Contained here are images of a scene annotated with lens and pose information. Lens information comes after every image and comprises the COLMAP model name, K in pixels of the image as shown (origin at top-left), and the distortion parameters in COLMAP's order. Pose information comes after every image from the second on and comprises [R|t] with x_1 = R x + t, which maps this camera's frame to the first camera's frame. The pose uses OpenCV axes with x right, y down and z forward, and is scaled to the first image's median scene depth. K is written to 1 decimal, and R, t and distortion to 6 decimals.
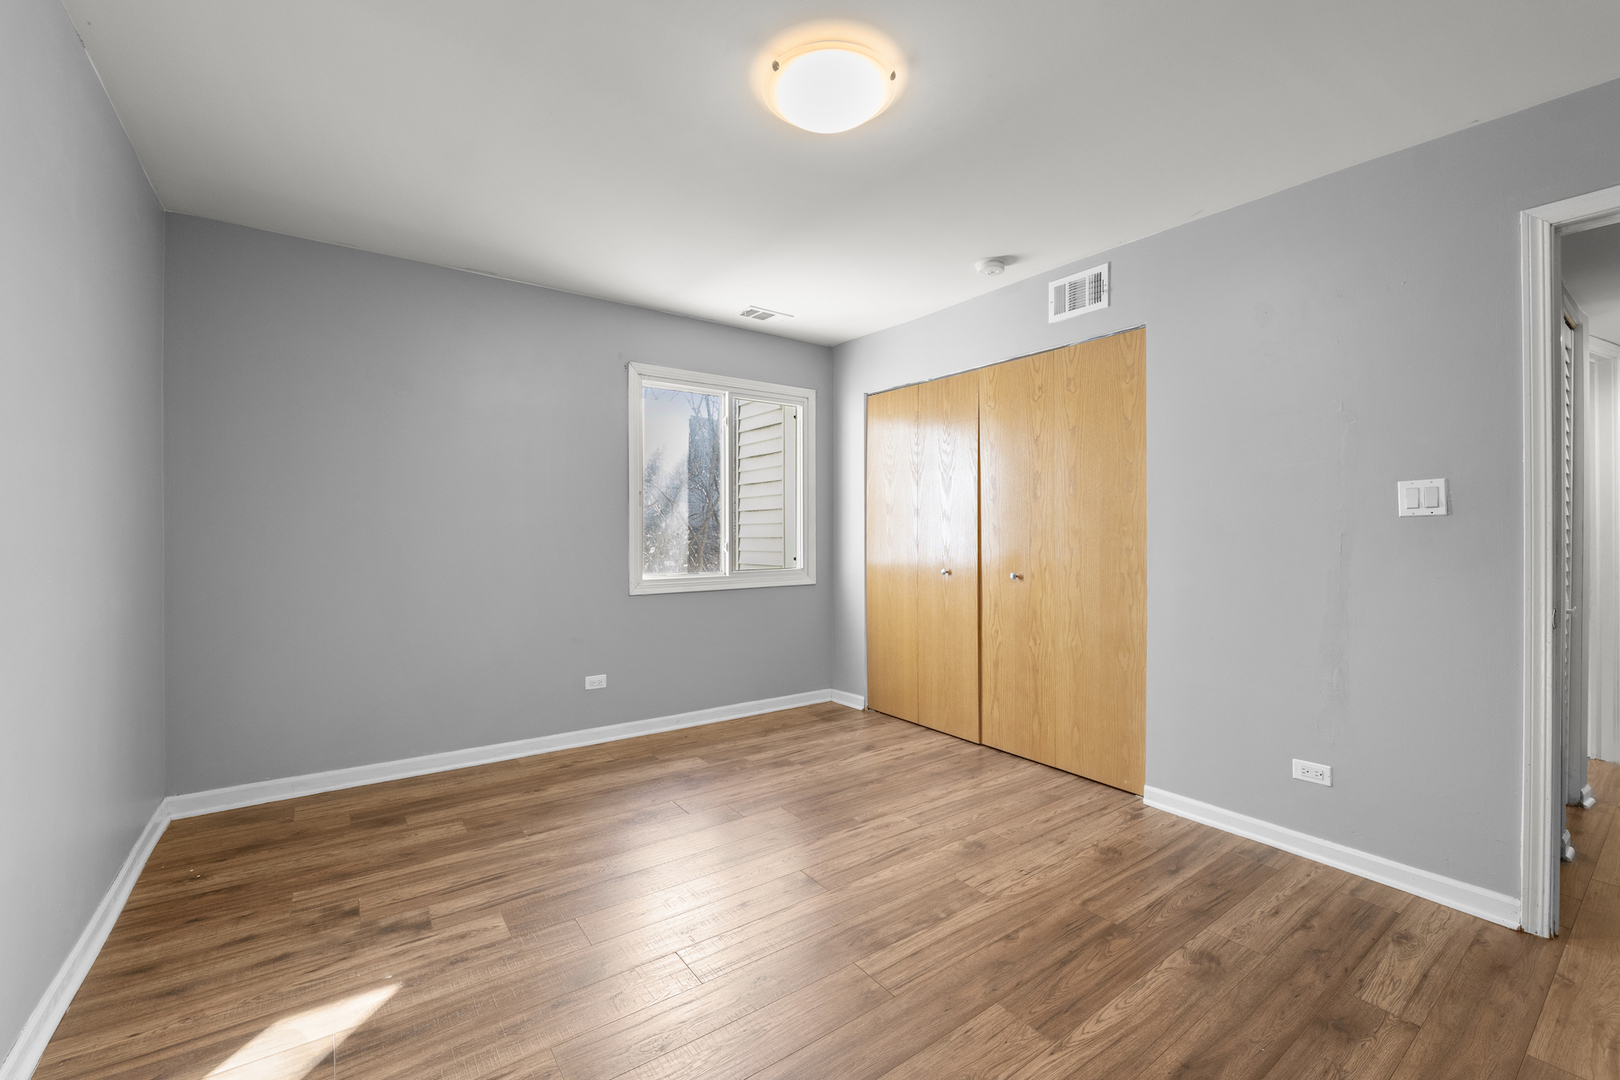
lens RADIAL K [[672.1, 0, 803.8], [0, 672.1, 533.0], [0, 0, 1]] dist [-0.016095, 0.002567]
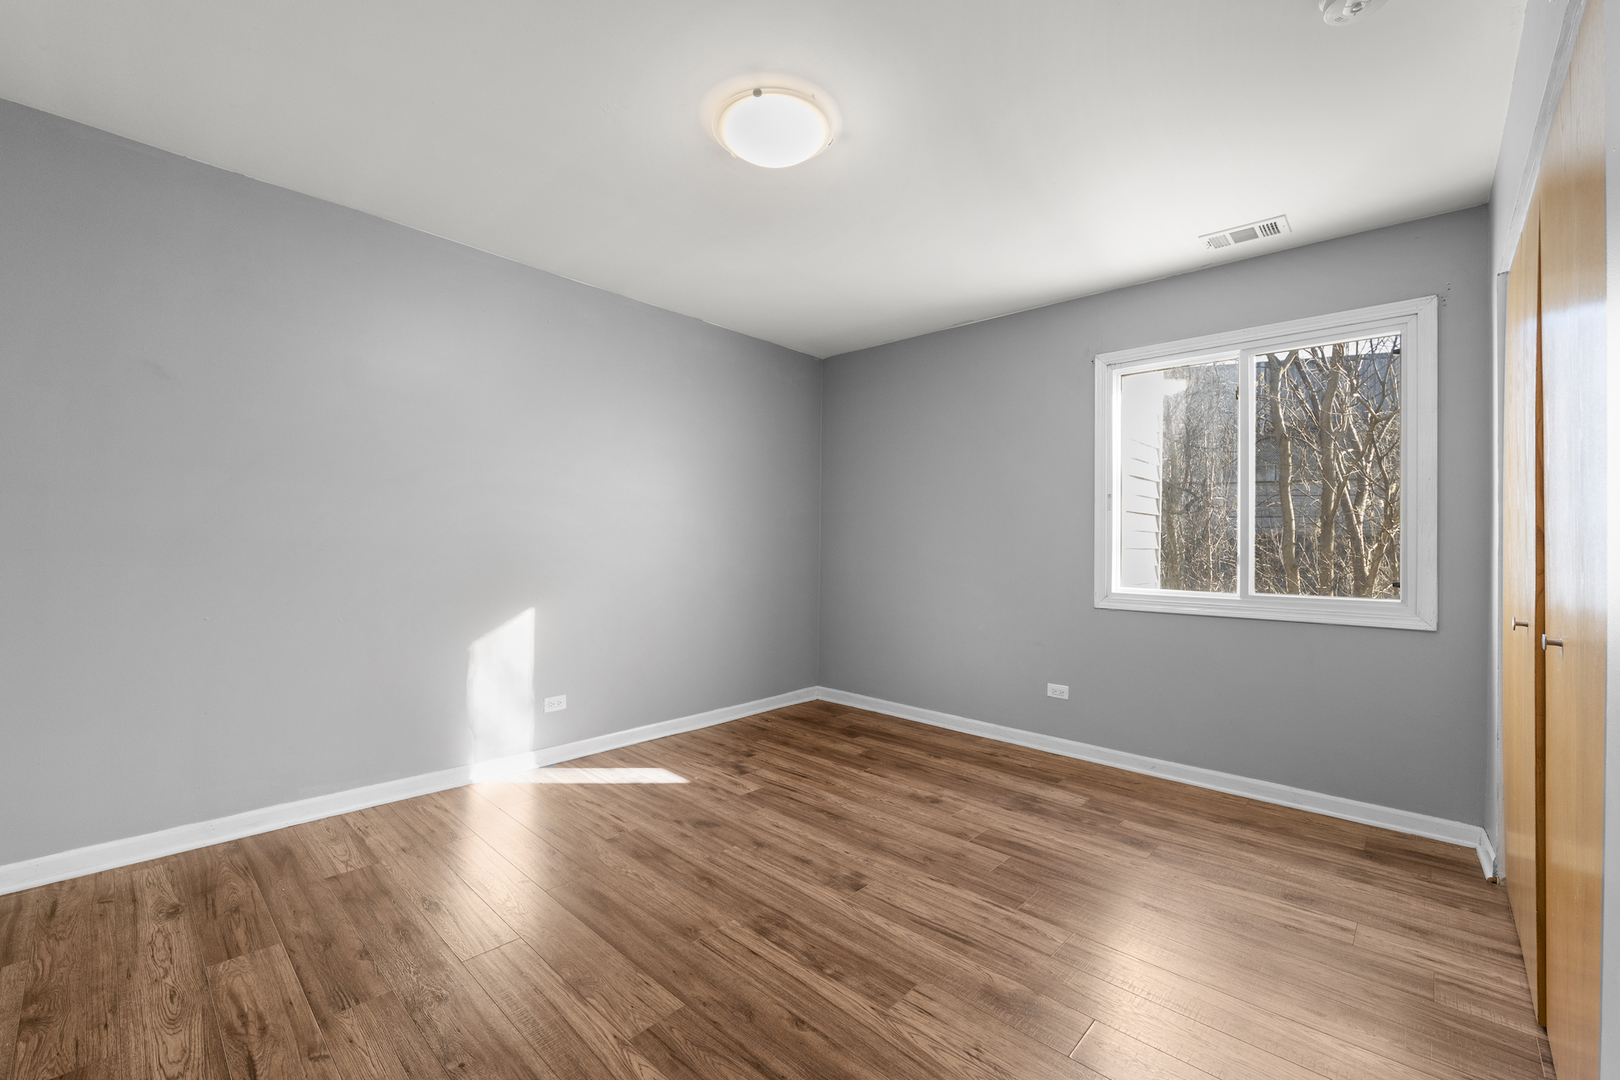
lens RADIAL K [[672.1, 0, 799.6], [0, 672.1, 538.6], [0, 0, 1]] dist [-0.016095, 0.002567]
pose [[0.182602, -0.002796, -0.983183, 0.683402], [-0.012848, 0.999904, -0.005229, 0.009616], [0.983103, 0.013586, 0.182549, 0.516089]]
